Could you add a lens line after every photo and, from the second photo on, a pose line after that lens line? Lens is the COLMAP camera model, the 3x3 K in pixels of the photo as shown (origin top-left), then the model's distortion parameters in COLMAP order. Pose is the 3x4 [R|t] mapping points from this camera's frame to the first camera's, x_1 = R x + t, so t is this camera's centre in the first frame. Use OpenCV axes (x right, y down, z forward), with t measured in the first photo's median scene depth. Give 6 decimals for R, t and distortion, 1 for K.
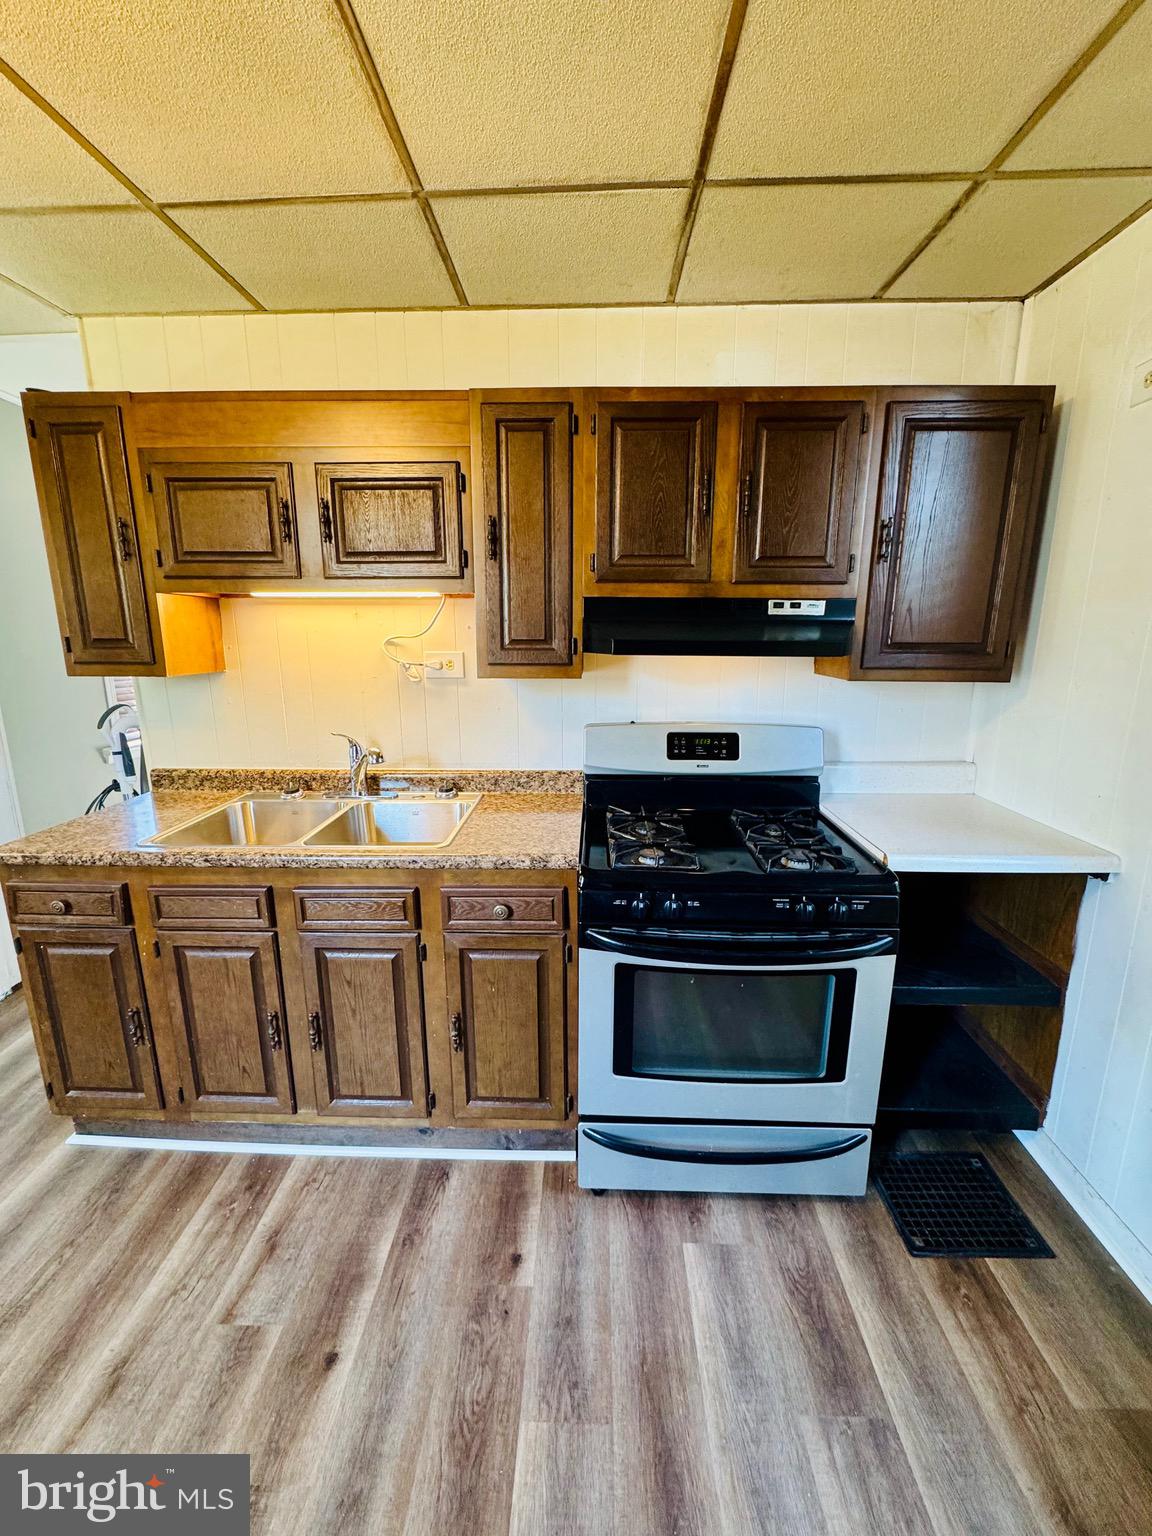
lens RADIAL K [[610.3, 0, 574.7], [0, 610.3, 766.5], [0, 0, 1]] dist [-0.002745, 0.000307]
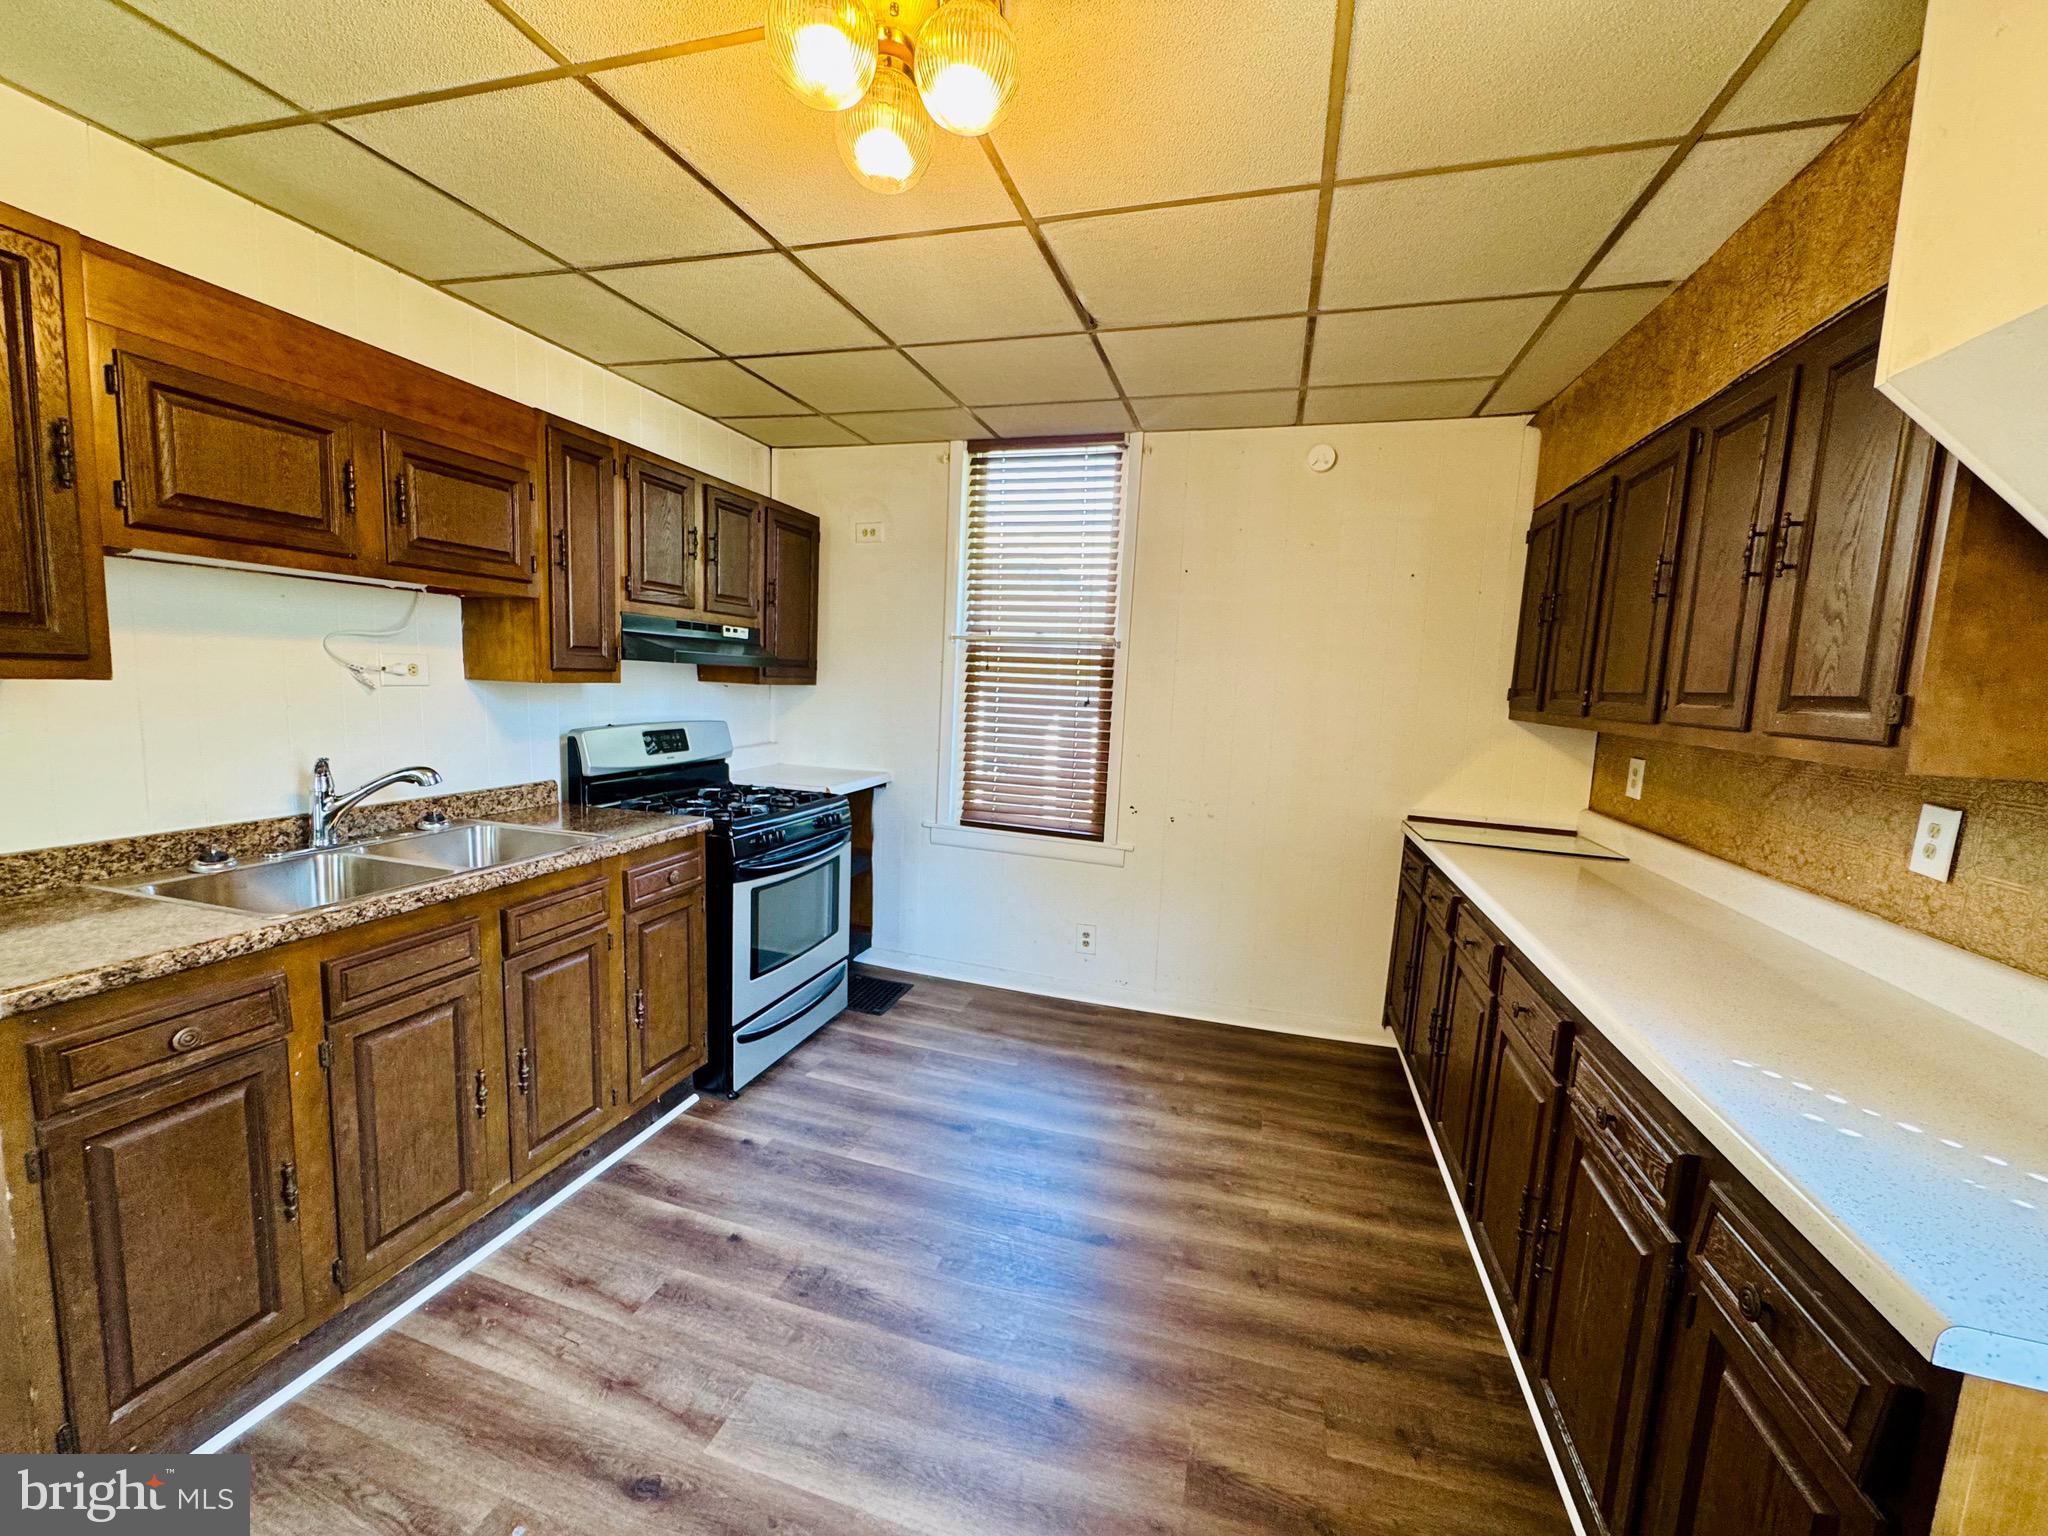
lens RADIAL K [[813.7, 0, 1026.3], [0, 813.7, 769.5], [0, 0, 1]] dist [-0.002745, 0.000307]
pose [[0.248609, -0.101570, 0.963264, -1.365729], [0.164750, 0.984430, 0.061281, 0.047373], [-0.954490, 0.143463, 0.261472, -0.083516]]
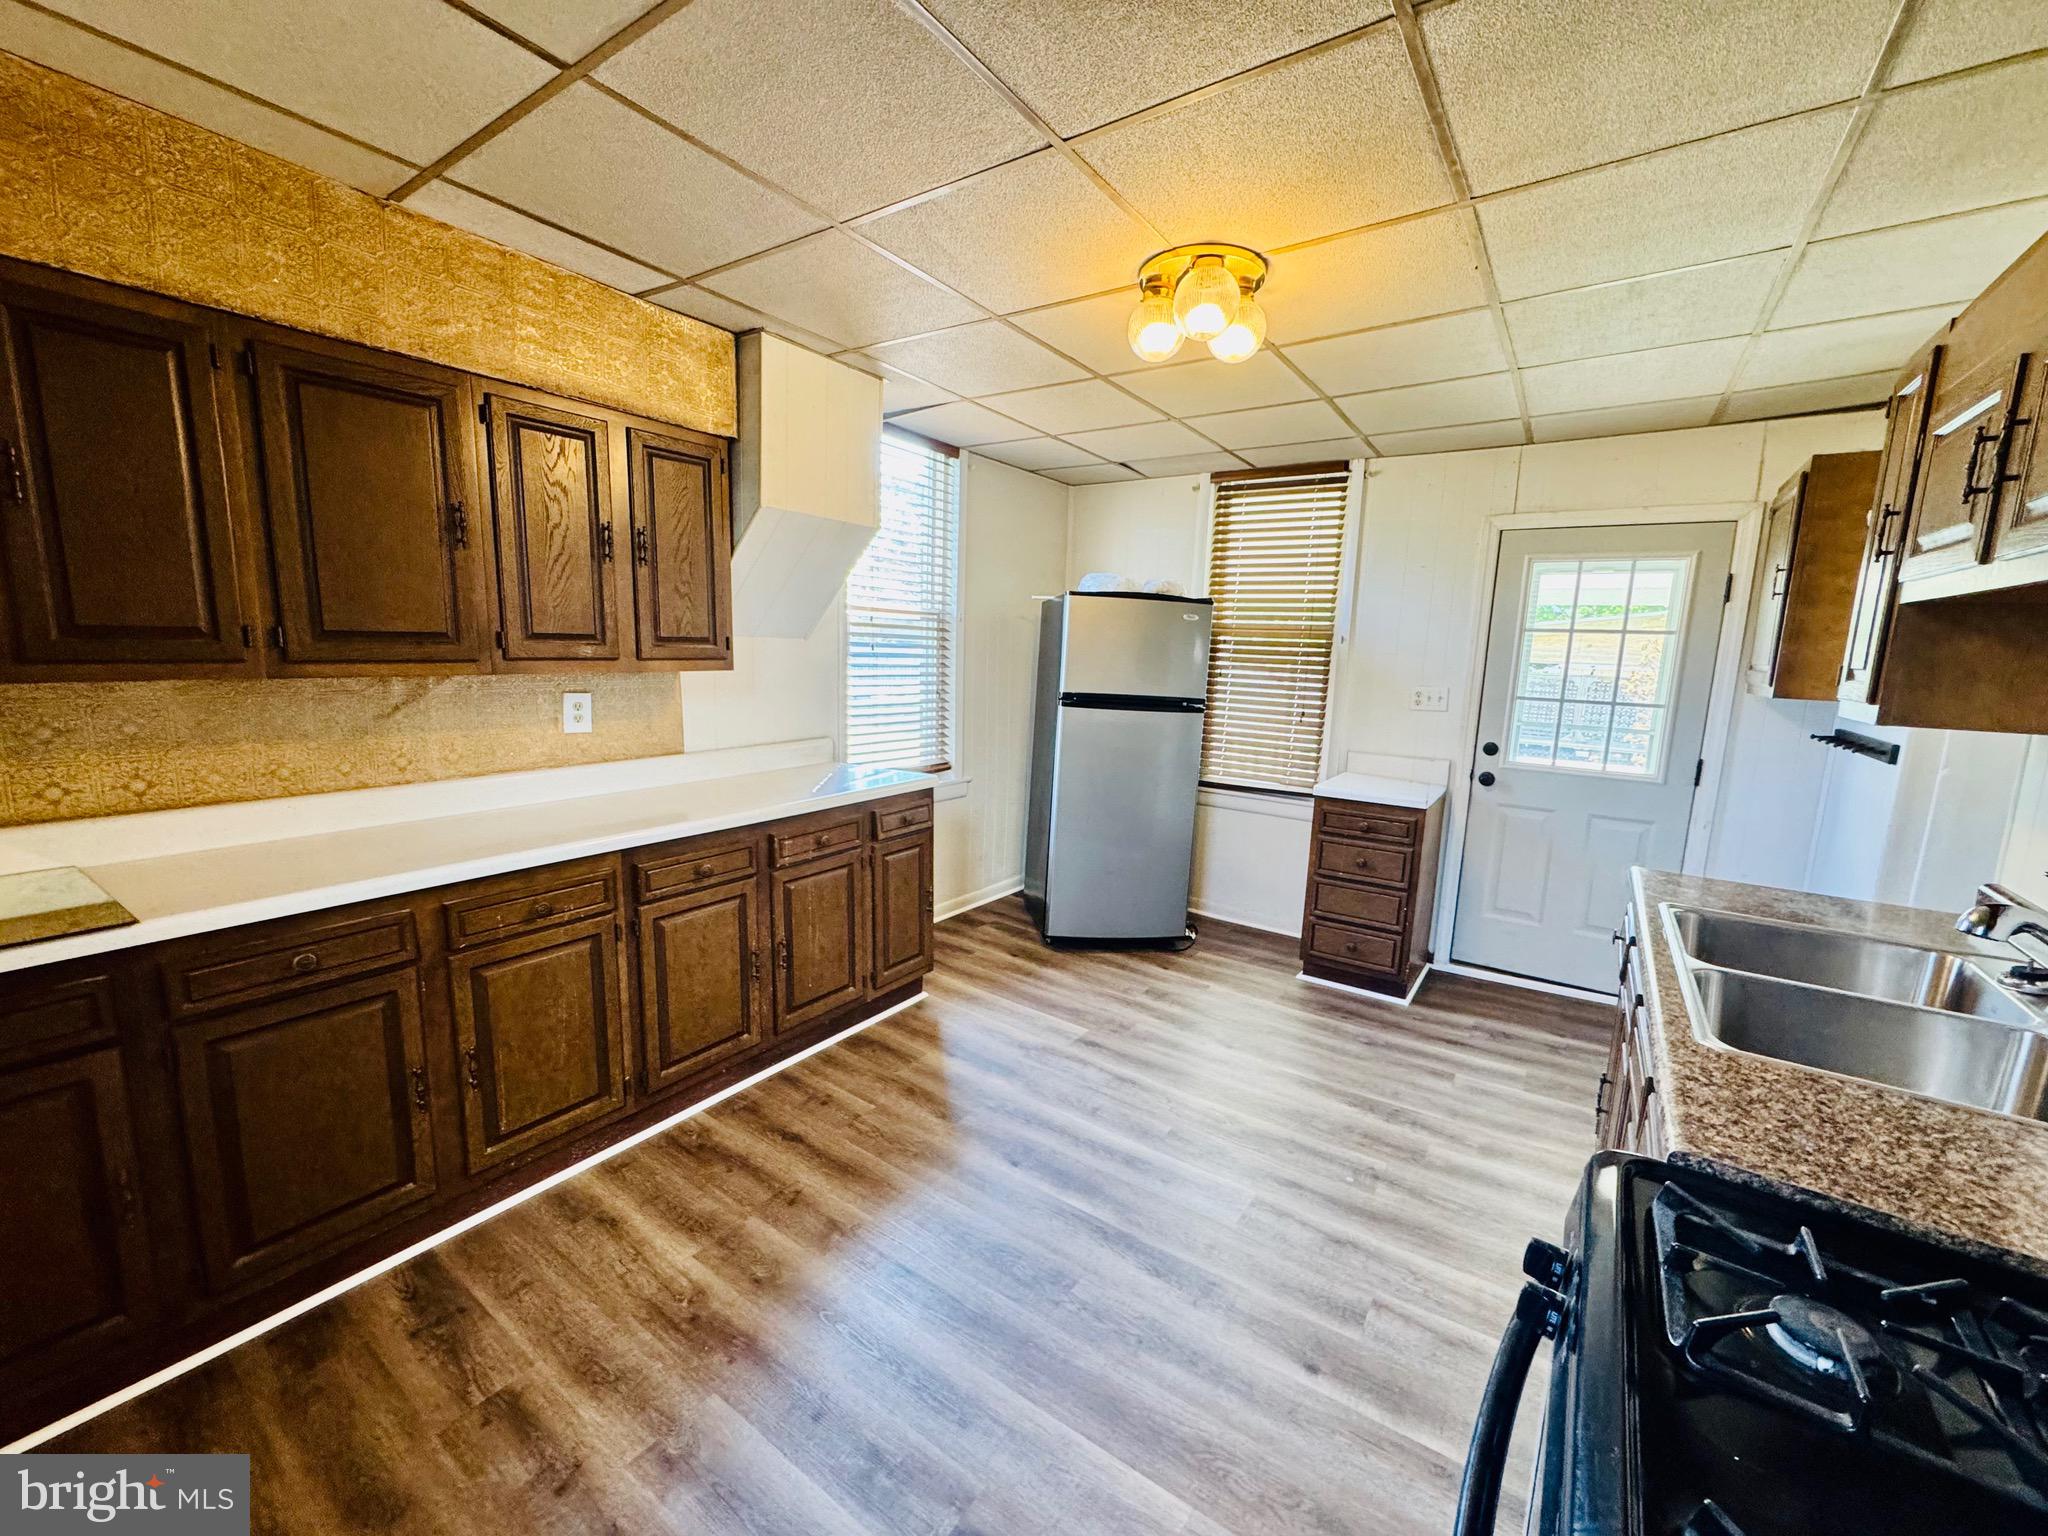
lens RADIAL K [[813.7, 0, 1018.9], [0, 813.7, 774.6], [0, 0, 1]] dist [-0.002745, 0.000307]
pose [[-0.548341, 0.119075, -0.827734, 0.674288], [-0.205799, 0.940154, 0.271582, -0.158674], [0.810536, 0.319266, -0.491020, 0.761008]]
